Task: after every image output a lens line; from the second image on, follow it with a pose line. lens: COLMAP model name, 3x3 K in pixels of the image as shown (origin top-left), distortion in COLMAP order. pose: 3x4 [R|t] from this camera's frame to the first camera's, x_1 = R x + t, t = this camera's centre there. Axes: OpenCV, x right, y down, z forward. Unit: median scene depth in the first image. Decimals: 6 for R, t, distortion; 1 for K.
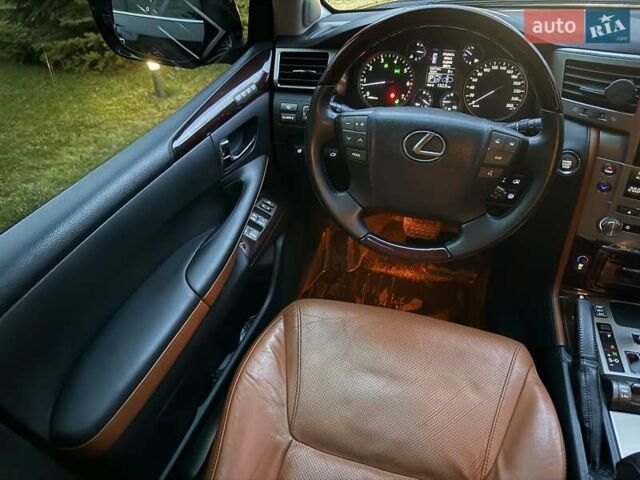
lens RADIAL K [[451.7, 0, 320.3], [0, 451.7, 240.8], [0, 0, 1]] dist [0.065915, -0.094942]
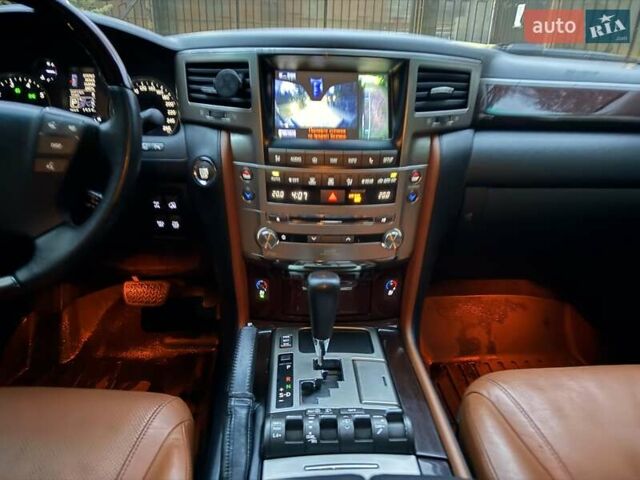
lens RADIAL K [[451.7, 0, 323.9], [0, 451.7, 239.5], [0, 0, 1]] dist [0.065915, -0.094942]
pose [[0.942797, -0.084811, 0.322399, 0.439818], [0.156666, 0.966370, -0.203925, 0.159941], [-0.294262, 0.242769, 0.924377, 0.149612]]
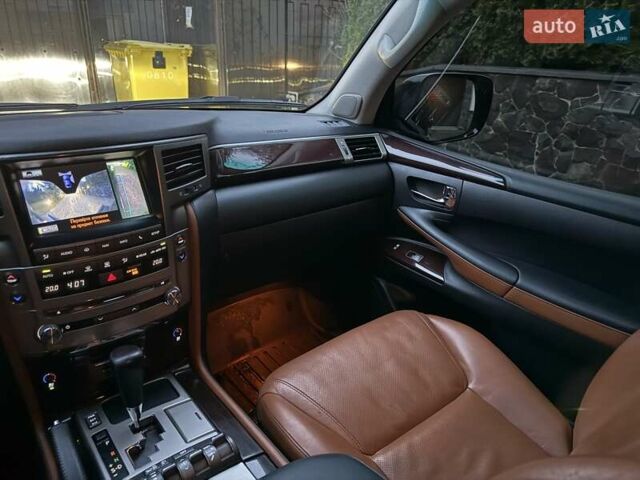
lens RADIAL K [[451.7, 0, 322.7], [0, 451.7, 237.8], [0, 0, 1]] dist [0.065915, -0.094942]
pose [[0.564206, -0.278993, 0.777068, 0.285354], [0.449968, 0.893024, -0.006084, 0.044608], [-0.692243, 0.353088, 0.629388, 0.004856]]
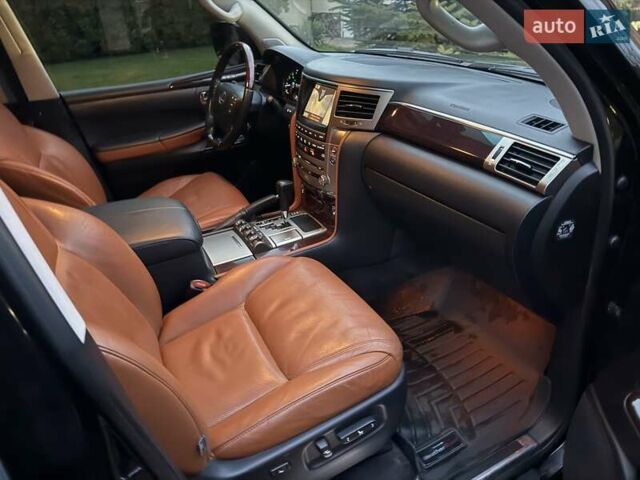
lens RADIAL K [[446.7, 0, 321.0], [0, 446.7, 243.4], [0, 0, 1]] dist [0.040341, -0.019789]
pose [[0.703352, 0.337576, -0.625570, 1.908976], [-0.401635, 0.914832, 0.042097, 0.147464], [0.586502, 0.221642, 0.779031, -0.295881]]
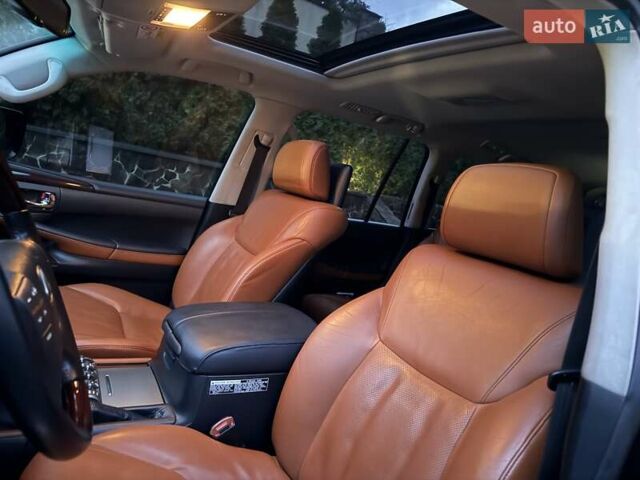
lens RADIAL K [[451.7, 0, 319.3], [0, 451.7, 234.7], [0, 0, 1]] dist [0.065915, -0.094942]
pose [[-0.702694, -0.201242, 0.682439, -0.490024], [0.259745, 0.820404, 0.509381, -0.445985], [-0.662384, 0.535200, -0.524222, 0.863880]]
